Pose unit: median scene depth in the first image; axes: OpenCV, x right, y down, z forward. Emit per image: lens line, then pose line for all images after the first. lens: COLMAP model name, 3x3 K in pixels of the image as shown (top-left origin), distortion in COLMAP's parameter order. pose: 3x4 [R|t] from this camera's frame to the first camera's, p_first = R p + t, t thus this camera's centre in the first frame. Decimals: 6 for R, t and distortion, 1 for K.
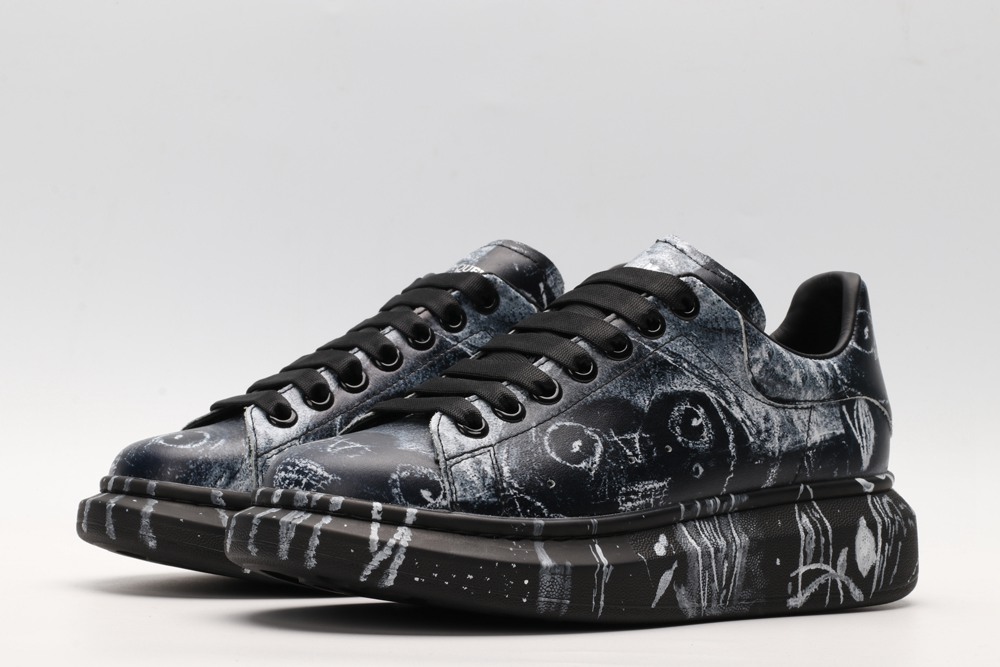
lens RADIAL K [[2405.7, 0, 500.0], [0, 2405.7, 333.5], [0, 0, 1]] dist [-0.144775, 0.073395]
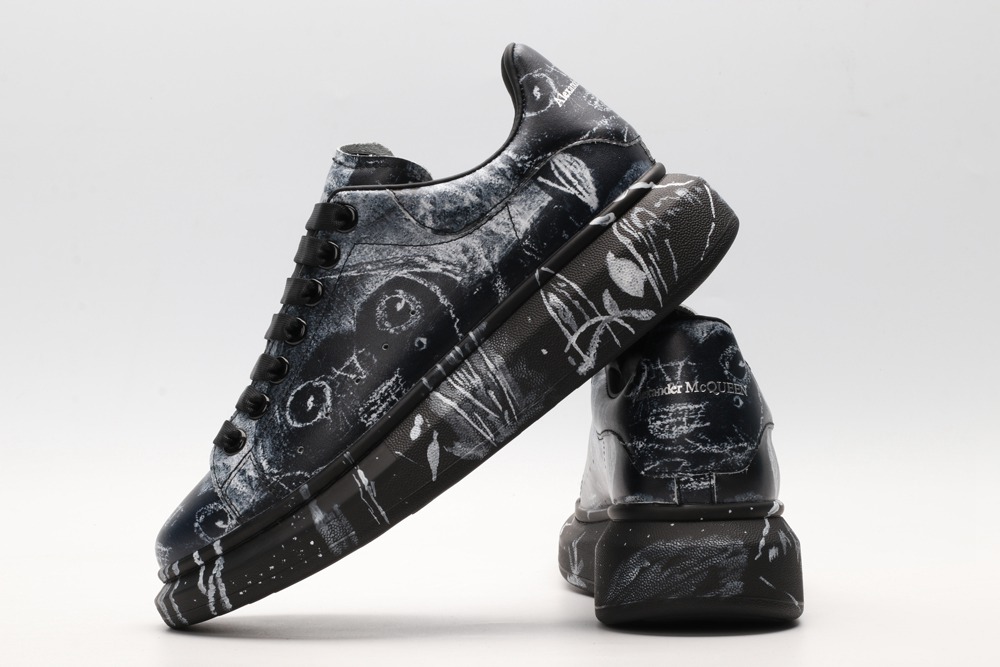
lens RADIAL K [[2405.7, 0, 500.0], [0, 2405.7, 333.5], [0, 0, 1]] dist [-0.144775, 0.073395]
pose [[0.644403, -0.518756, -0.561816, 0.725137], [0.637642, 0.770065, 0.020331, 0.052682], [0.422088, -0.371339, 0.827012, 0.075299]]
